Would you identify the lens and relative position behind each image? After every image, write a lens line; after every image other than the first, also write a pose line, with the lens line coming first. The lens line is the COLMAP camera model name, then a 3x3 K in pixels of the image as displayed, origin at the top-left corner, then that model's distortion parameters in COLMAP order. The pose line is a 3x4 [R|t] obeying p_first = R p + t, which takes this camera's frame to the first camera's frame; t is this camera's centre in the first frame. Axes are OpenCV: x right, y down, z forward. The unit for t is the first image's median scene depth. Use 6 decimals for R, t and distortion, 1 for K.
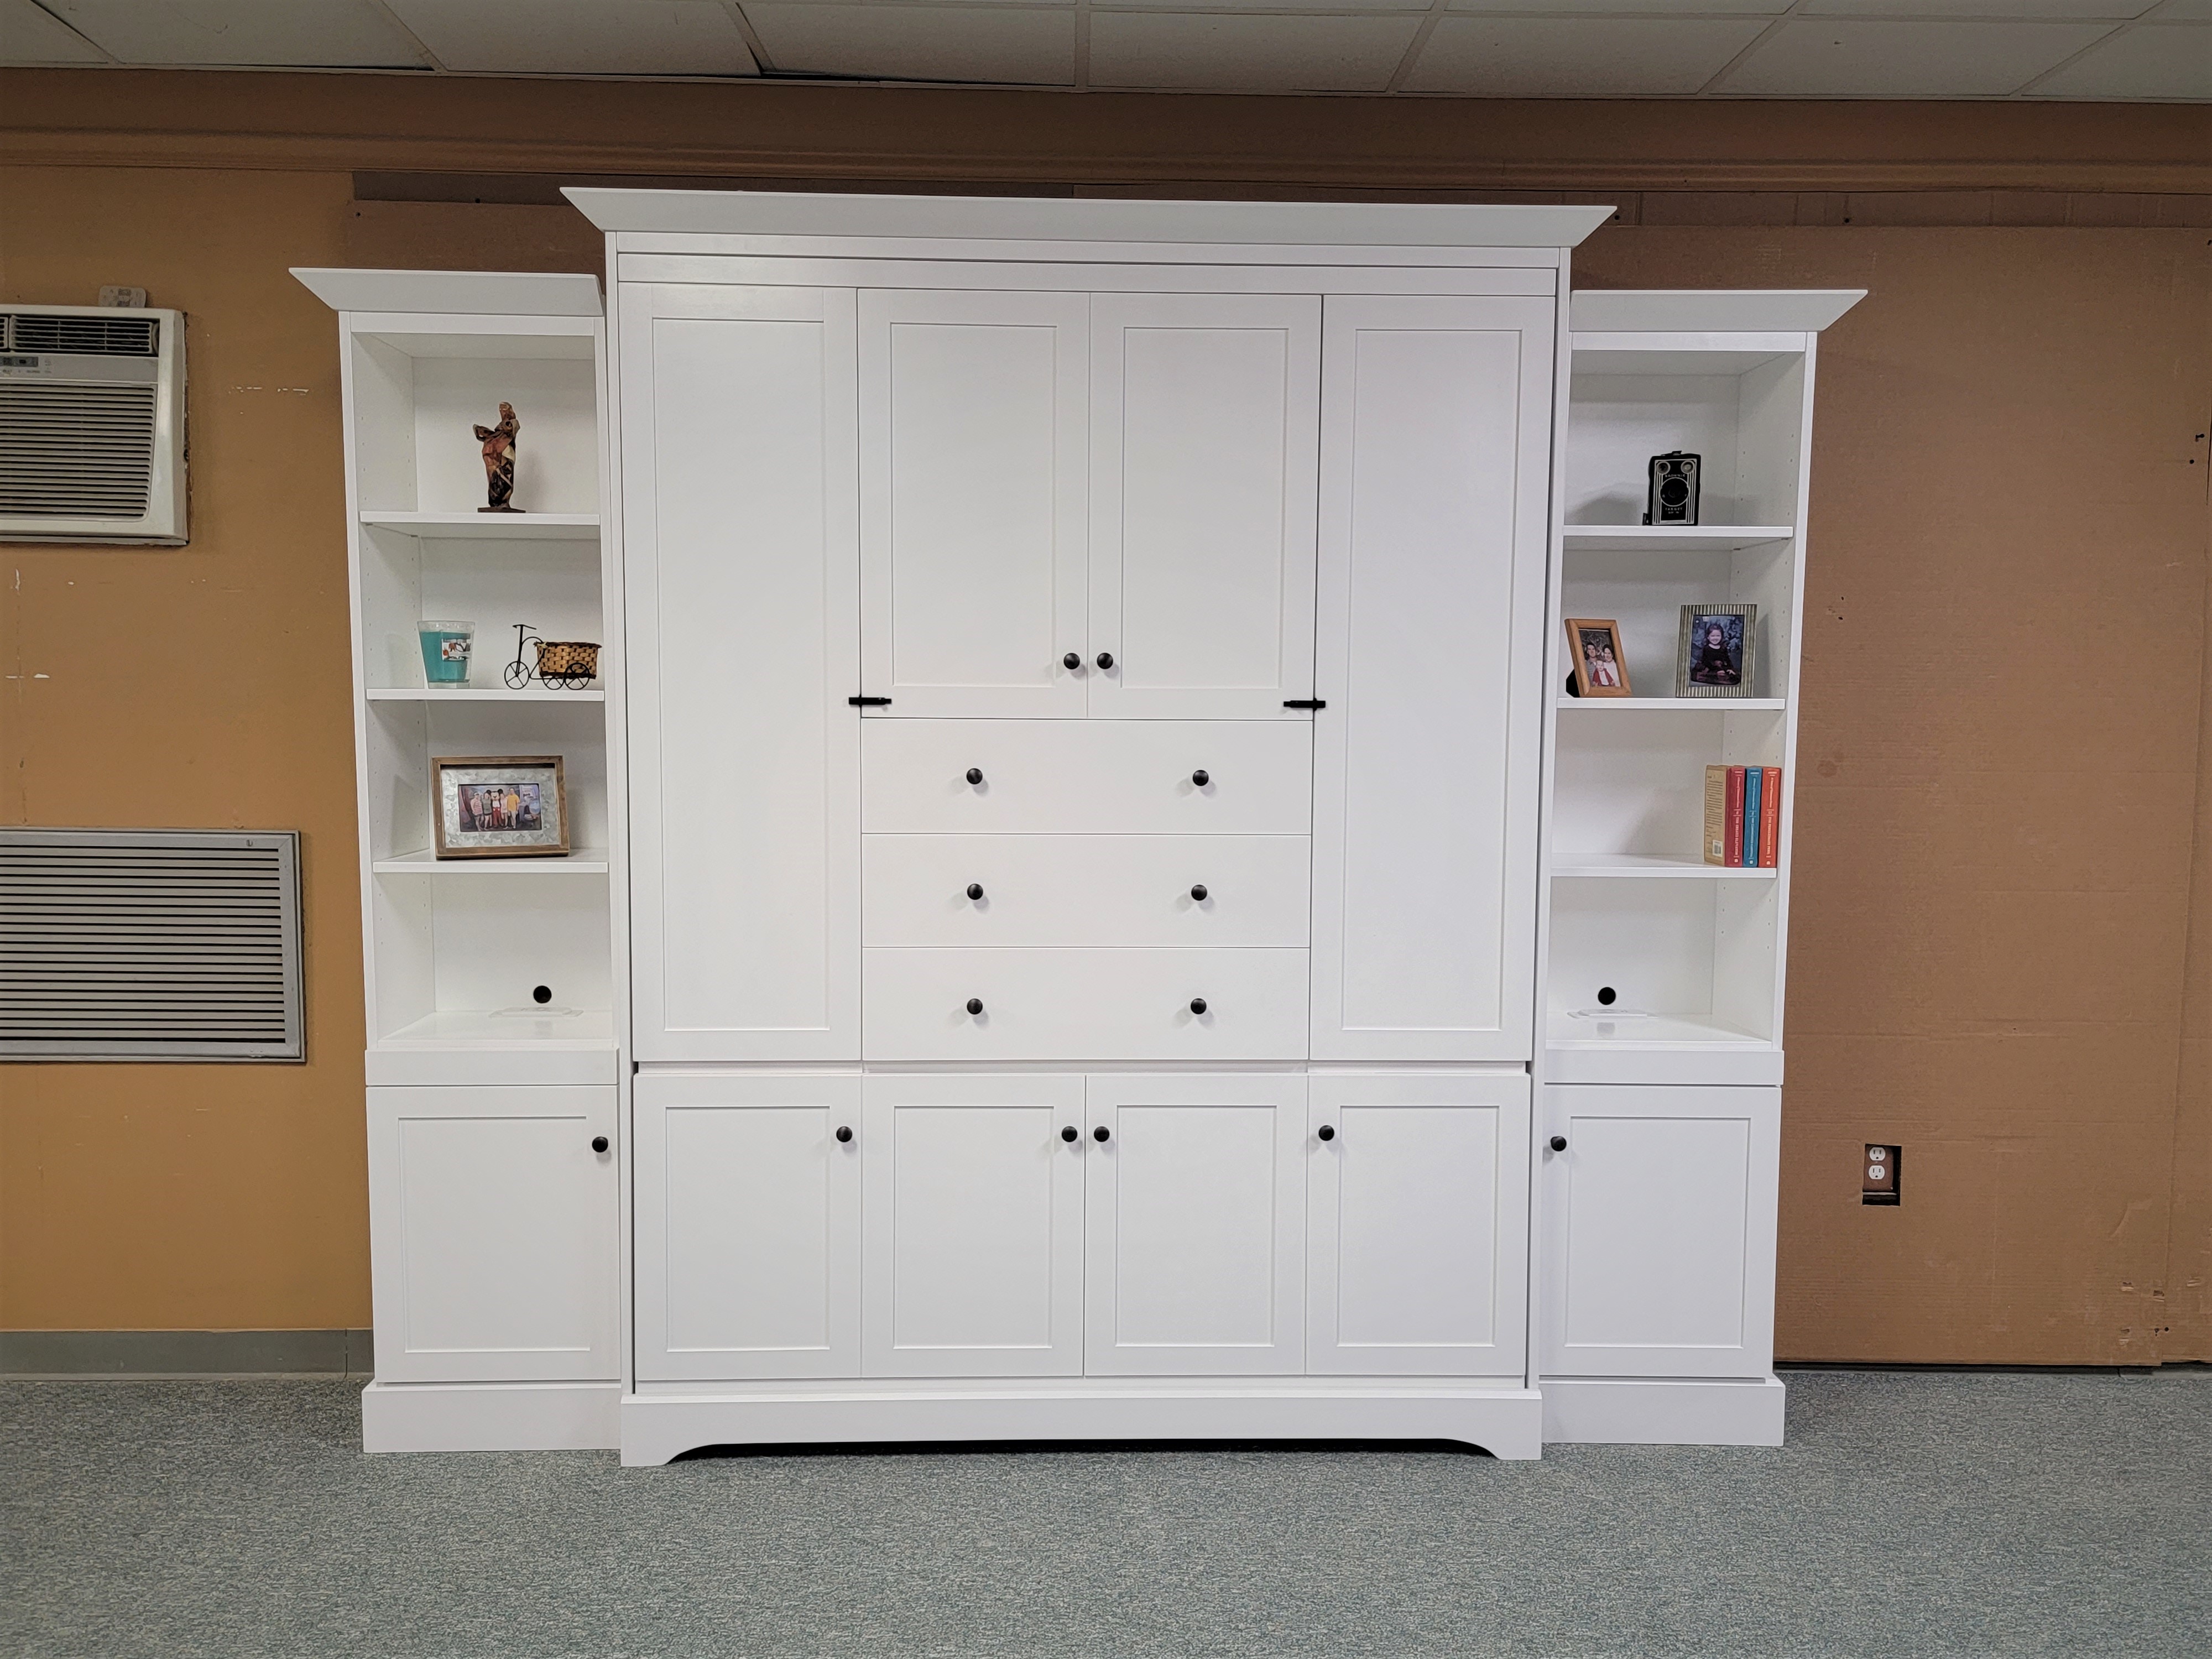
lens RADIAL K [[1740.7, 0, 1105.3], [0, 1740.7, 843.0], [0, 0, 1]] dist [0.035825, -0.004562]
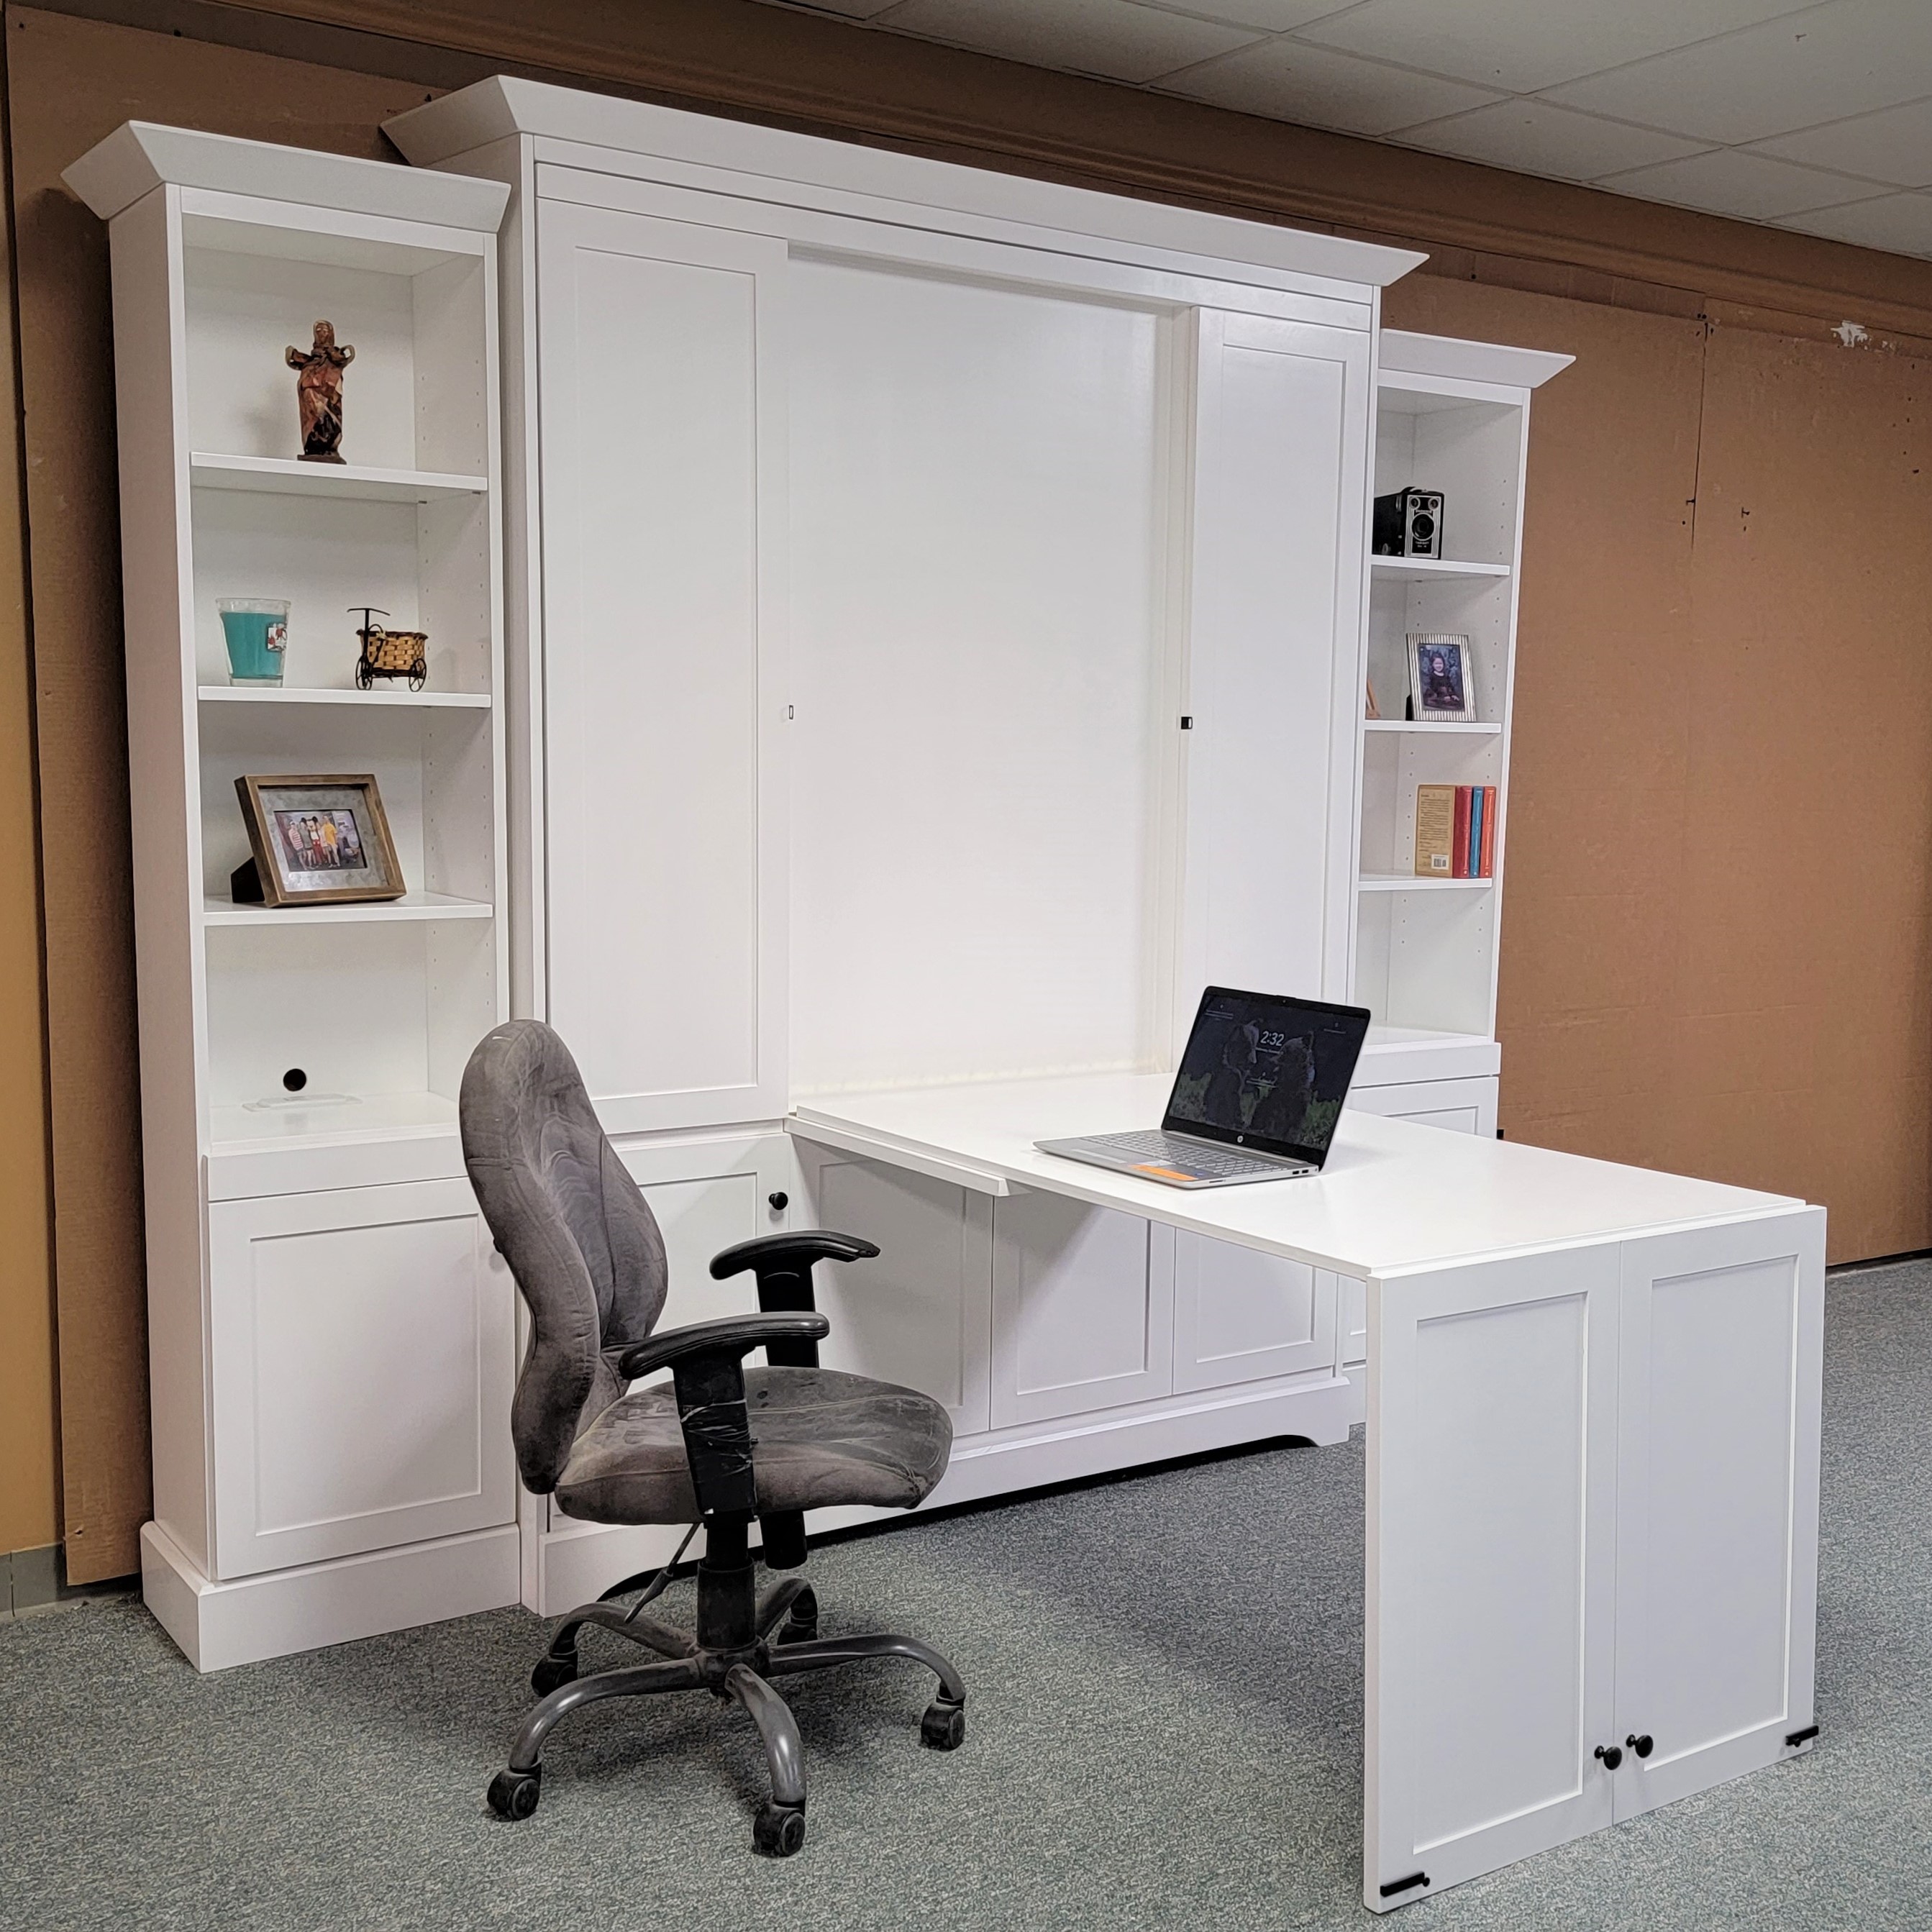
lens RADIAL K [[2237.9, 0, 999.0], [0, 2237.9, 1001.9], [0, 0, 1]] dist [0.071230, -0.069295]
pose [[0.841674, -0.053630, 0.537316, -0.638391], [0.028653, 0.998090, 0.054738, 0.005753], [-0.539225, -0.030676, 0.841603, -0.023252]]
